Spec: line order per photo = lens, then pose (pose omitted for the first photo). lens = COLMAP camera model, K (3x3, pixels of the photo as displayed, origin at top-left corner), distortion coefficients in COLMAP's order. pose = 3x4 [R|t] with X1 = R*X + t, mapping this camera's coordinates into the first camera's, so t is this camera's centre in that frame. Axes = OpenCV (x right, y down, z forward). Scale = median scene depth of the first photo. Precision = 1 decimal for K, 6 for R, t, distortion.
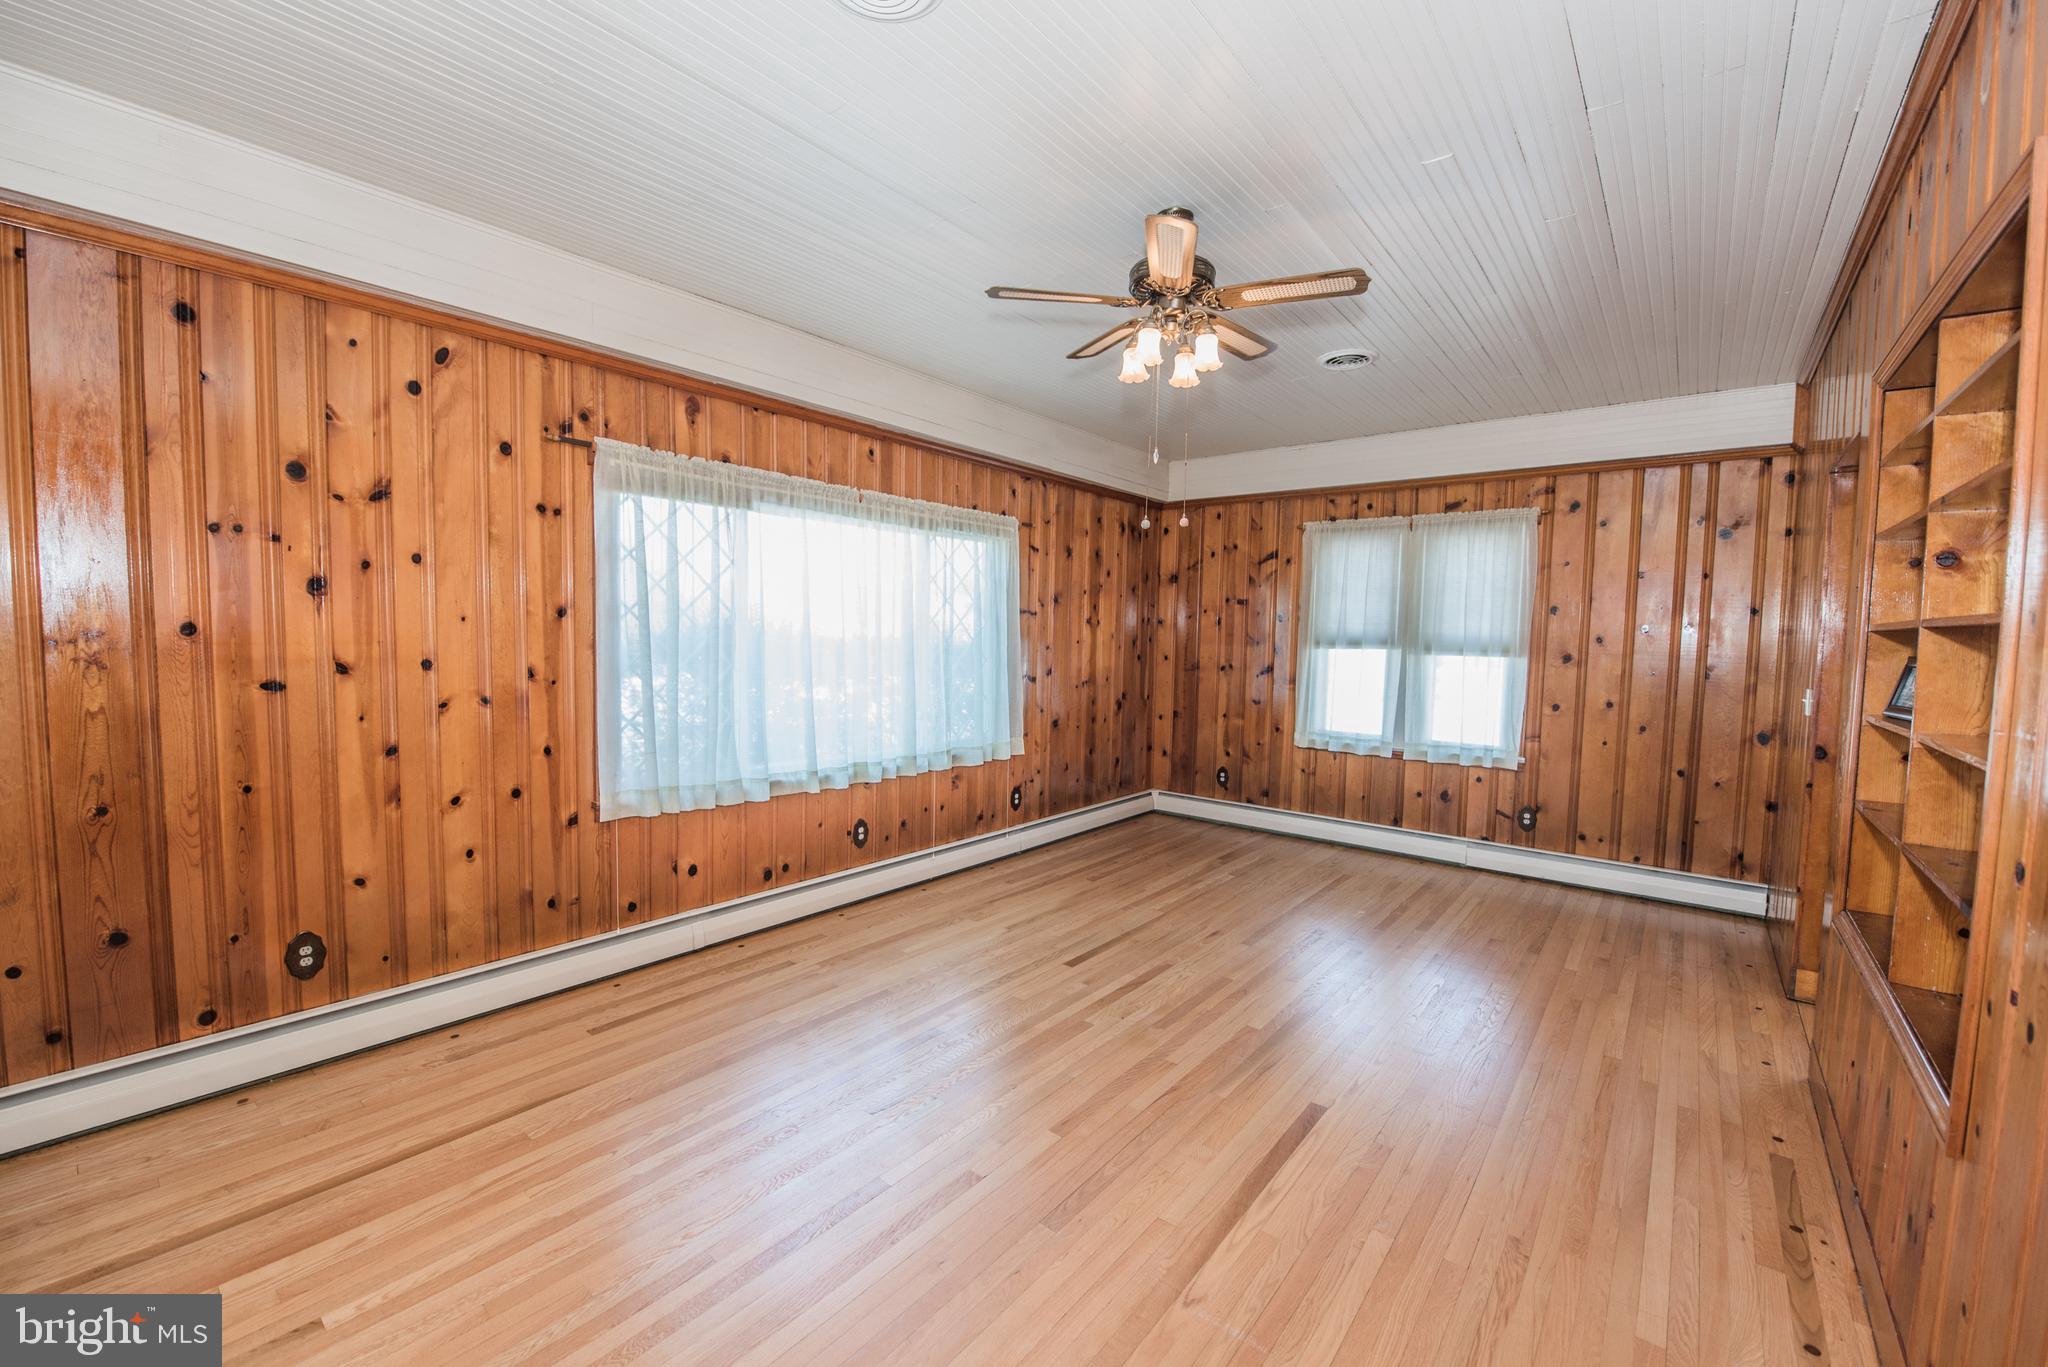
lens RADIAL K [[812.8, 0, 1029.6], [0, 812.8, 687.7], [0, 0, 1]] dist [-0.014917, -0.002129]
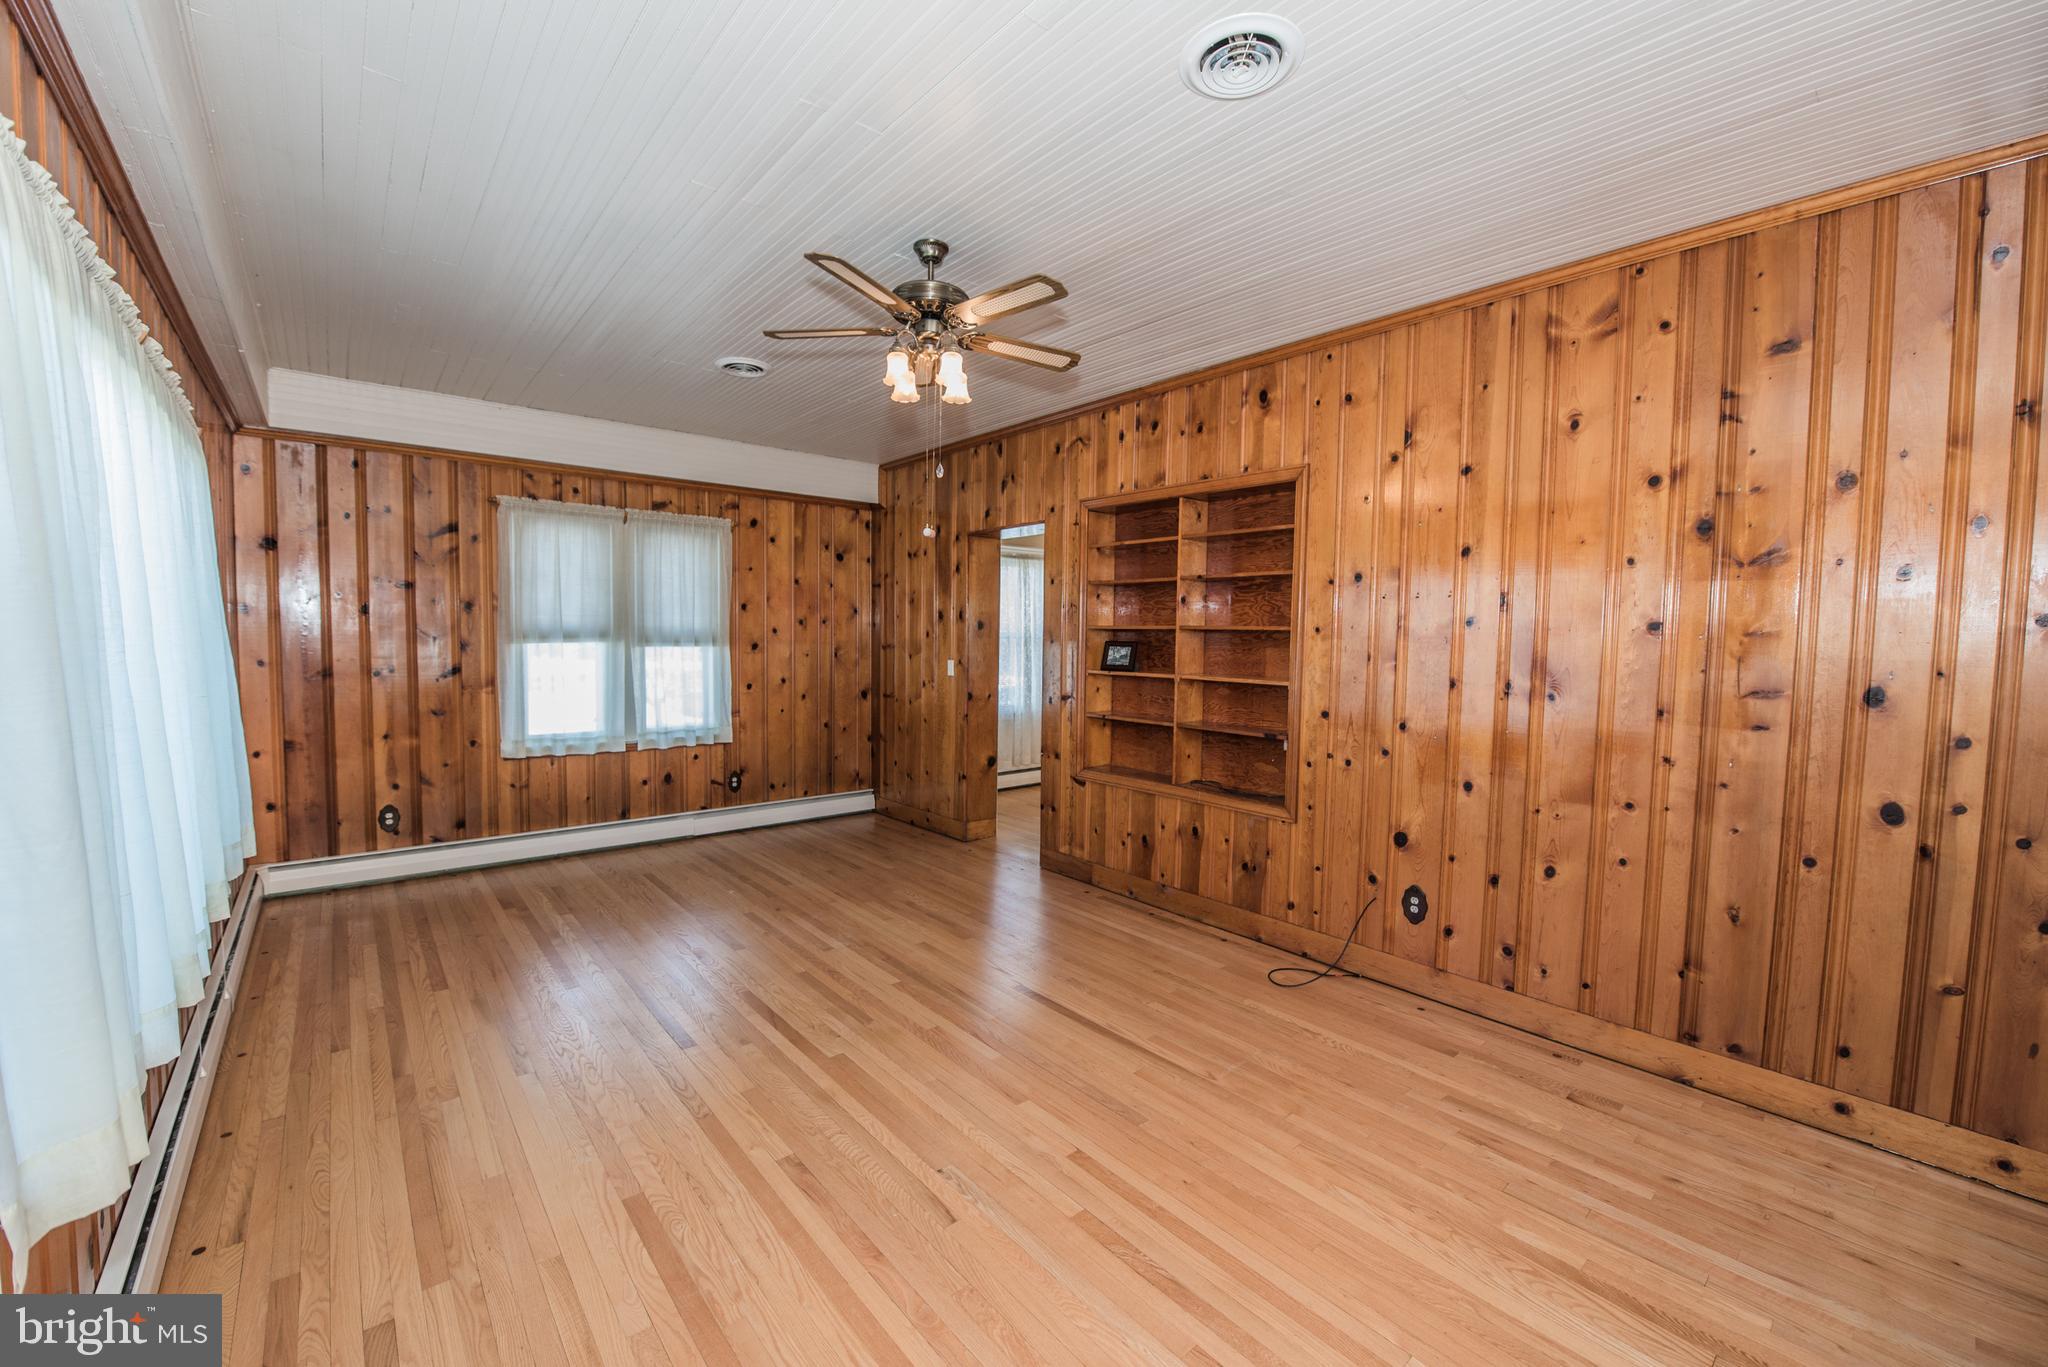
lens RADIAL K [[812.8, 0, 1011.2], [0, 812.8, 682.3], [0, 0, 1]] dist [-0.014917, -0.002129]
pose [[0.184372, -0.072065, 0.980211, -0.479436], [0.057372, 0.996397, 0.062464, -0.035988], [-0.981181, 0.044720, 0.187842, 0.382782]]
